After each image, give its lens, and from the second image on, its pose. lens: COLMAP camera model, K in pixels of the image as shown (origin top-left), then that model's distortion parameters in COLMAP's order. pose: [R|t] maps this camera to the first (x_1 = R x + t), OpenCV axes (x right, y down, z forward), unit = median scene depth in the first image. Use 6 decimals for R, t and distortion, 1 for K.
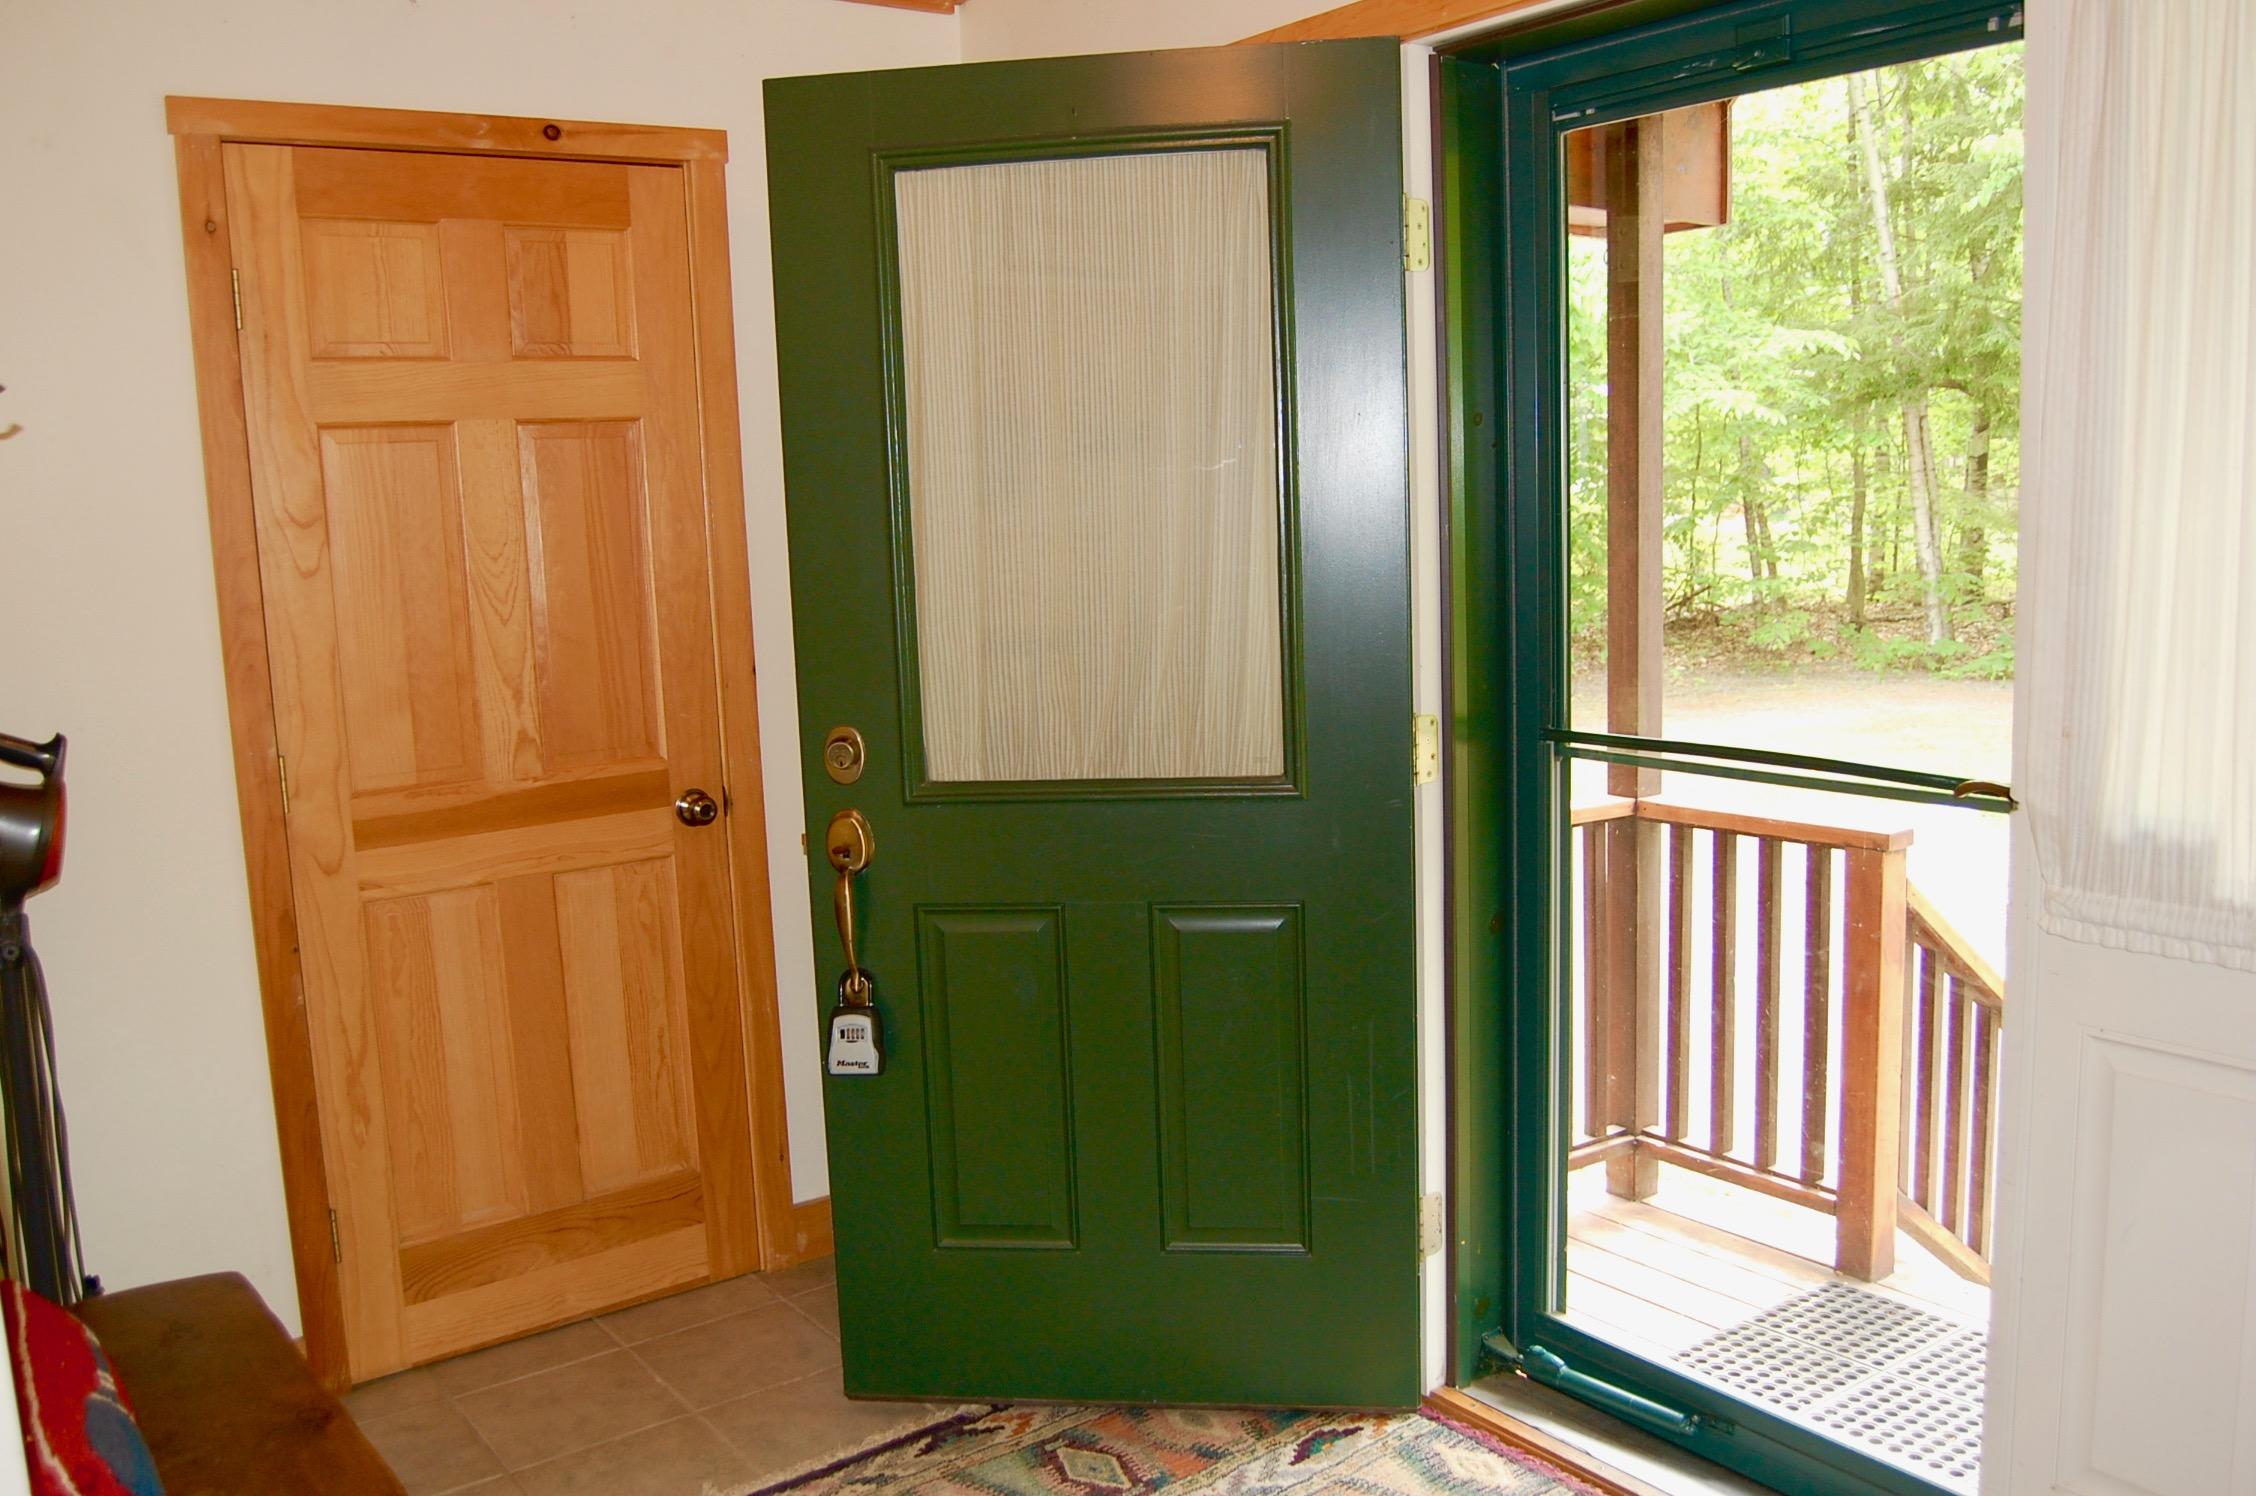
lens RADIAL K [[1877.2, 0, 1126.3], [0, 1877.2, 749.3], [0, 0, 1]] dist [-0.072697, -0.002390]
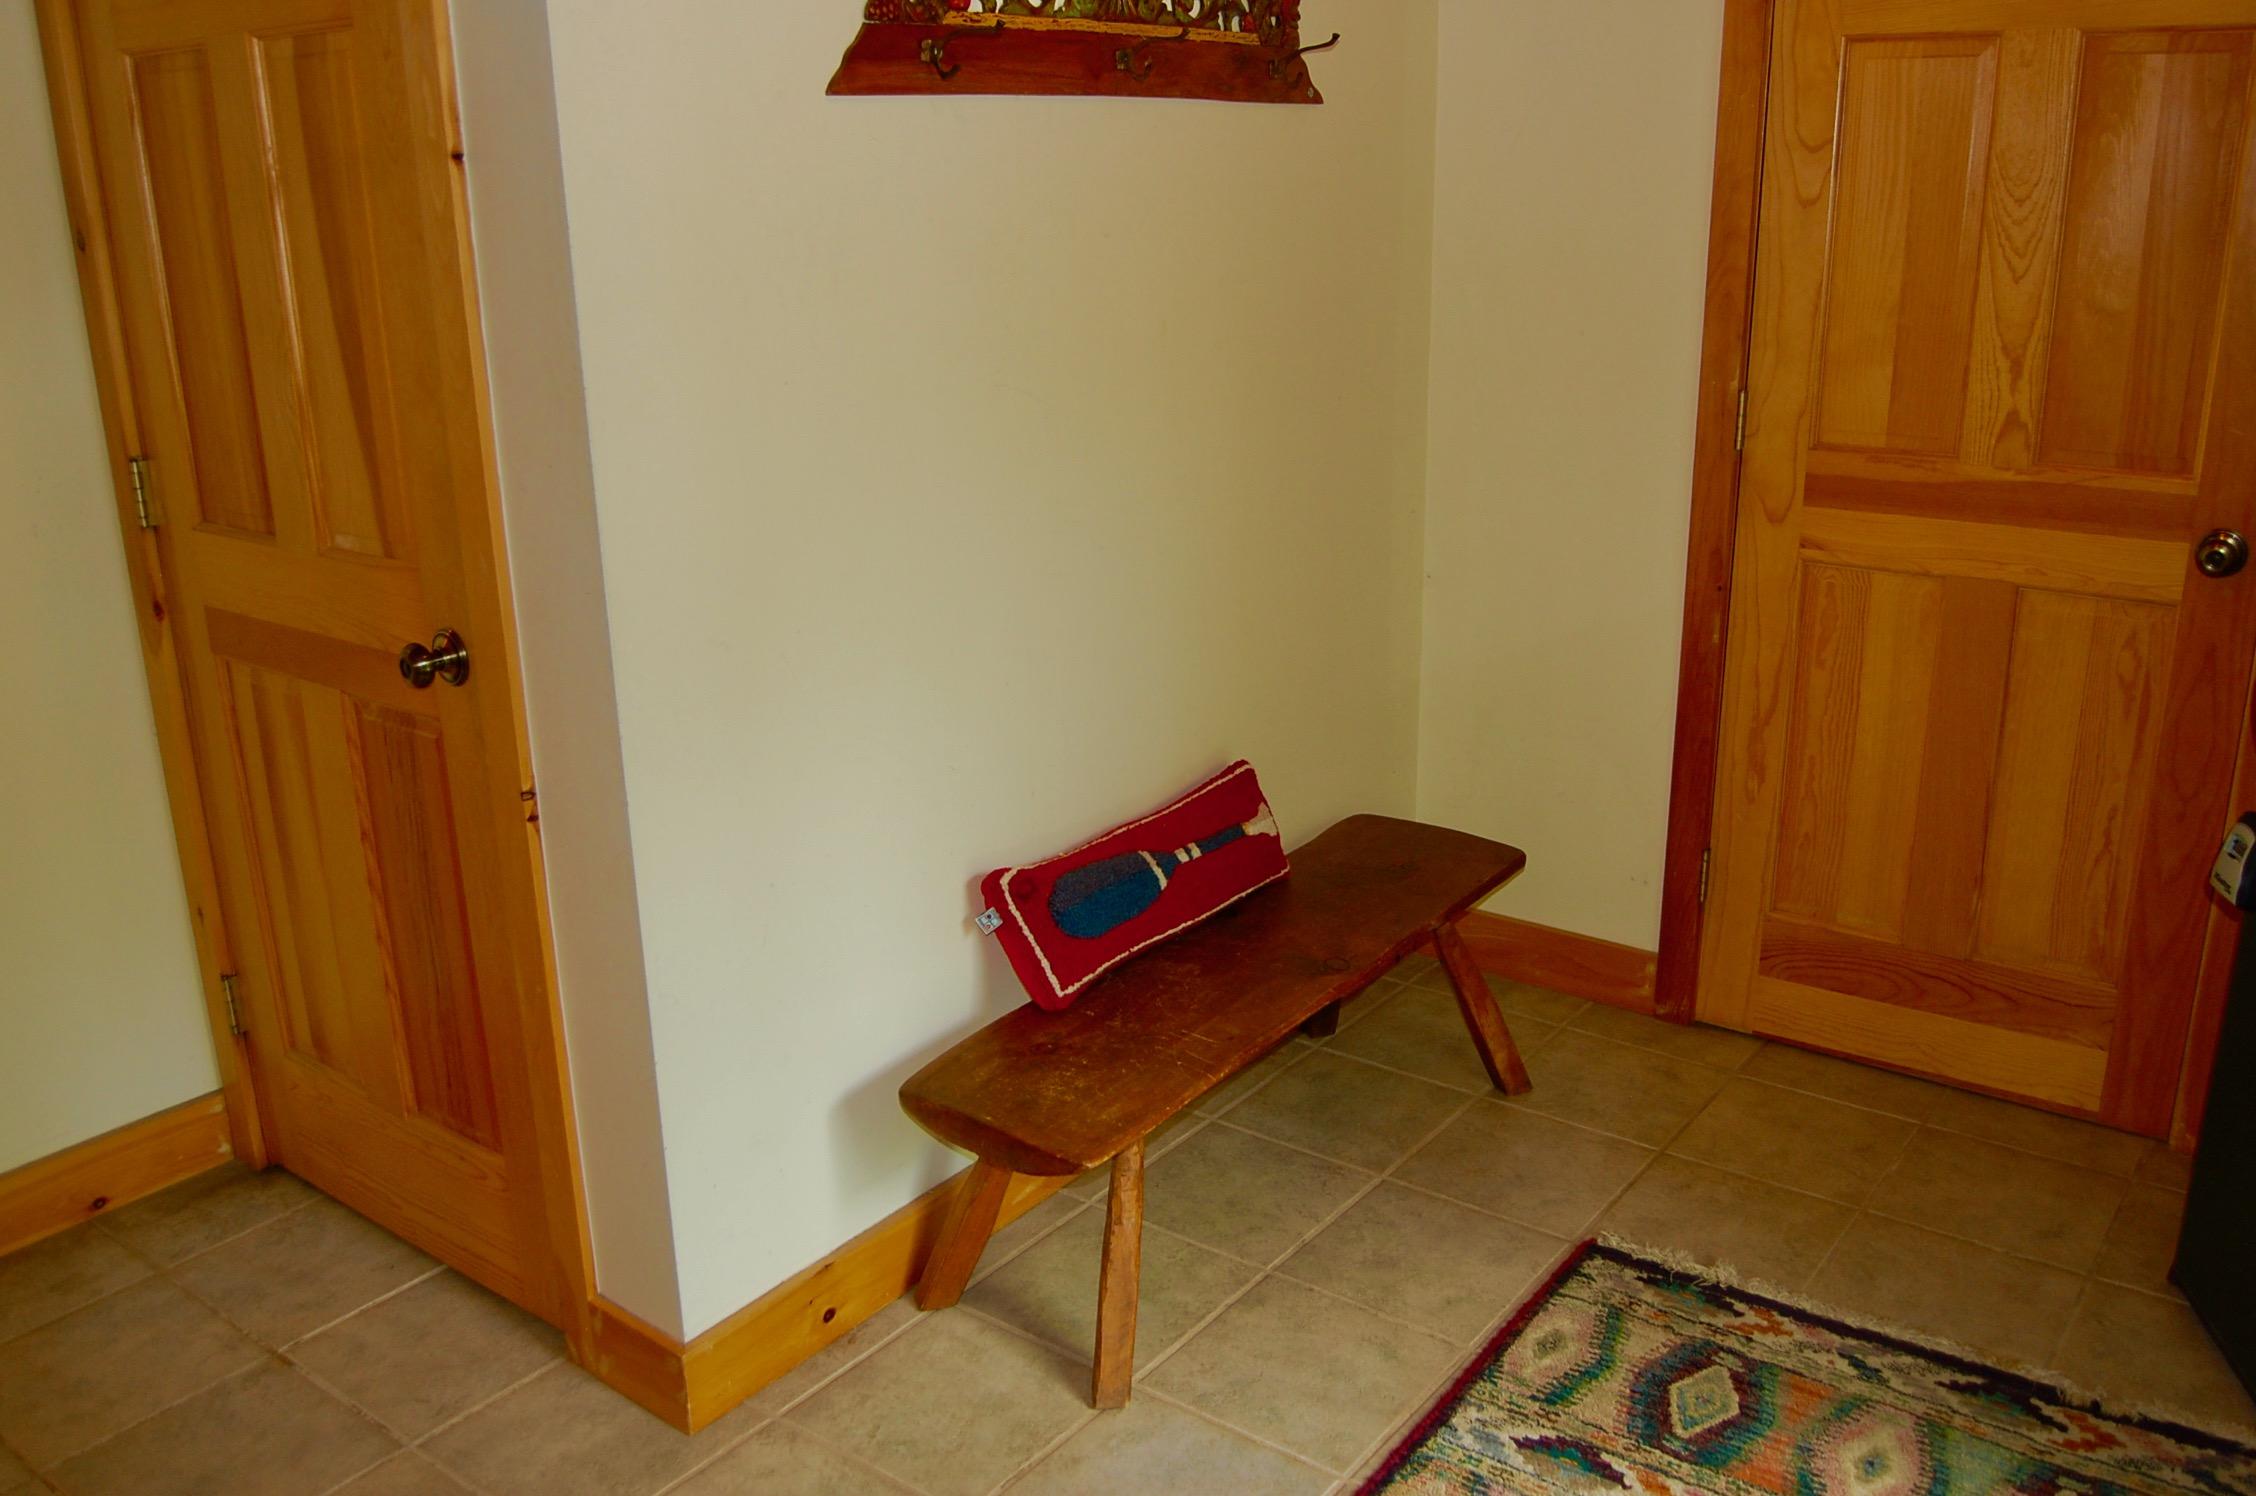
lens RADIAL K [[1877.2, 0, 1127.0], [0, 1877.2, 752.6], [0, 0, 1]] dist [-0.072697, -0.002390]
pose [[0.289169, 0.321232, -0.901771, 0.372965], [-0.127599, 0.946544, 0.296265, -0.061166], [0.948736, 0.029395, 0.314700, 0.368780]]
